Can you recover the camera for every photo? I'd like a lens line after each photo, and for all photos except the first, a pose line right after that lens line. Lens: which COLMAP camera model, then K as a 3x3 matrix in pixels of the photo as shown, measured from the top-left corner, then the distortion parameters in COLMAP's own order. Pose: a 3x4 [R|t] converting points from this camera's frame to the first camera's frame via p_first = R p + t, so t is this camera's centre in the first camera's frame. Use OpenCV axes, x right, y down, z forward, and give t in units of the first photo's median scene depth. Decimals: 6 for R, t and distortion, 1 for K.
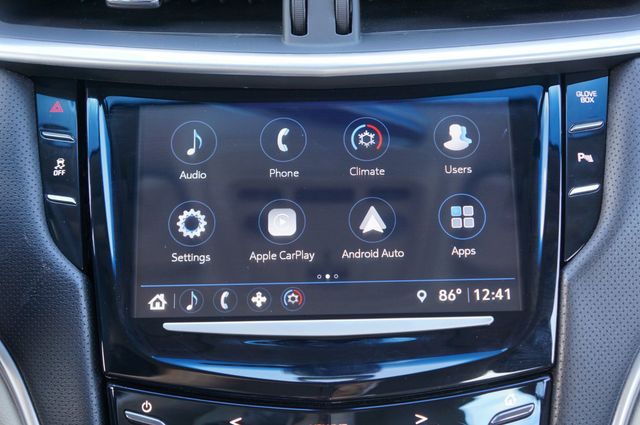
lens RADIAL K [[890.9, 0, 320.0], [0, 890.9, 212.5], [0, 0, 1]] dist [0.034359, 0.029569]
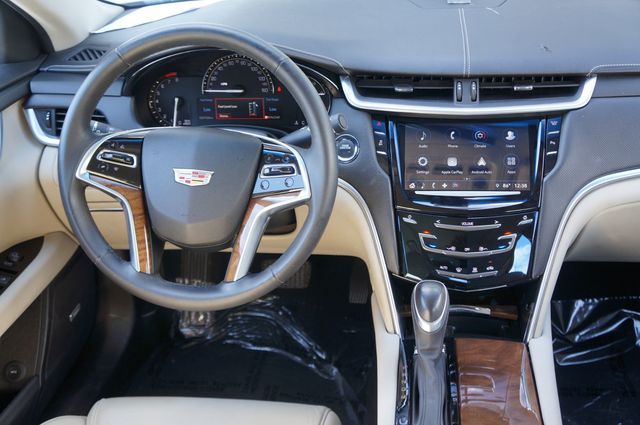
lens RADIAL K [[744.6, 0, 320.0], [0, 744.6, 212.5], [0, 0, 1]] dist [-0.012579, 0.016093]
pose [[0.993373, 0.028089, -0.111449, -0.206245], [-0.031460, 0.999095, -0.028611, 0.277089], [0.110545, 0.031927, 0.993358, -1.623458]]
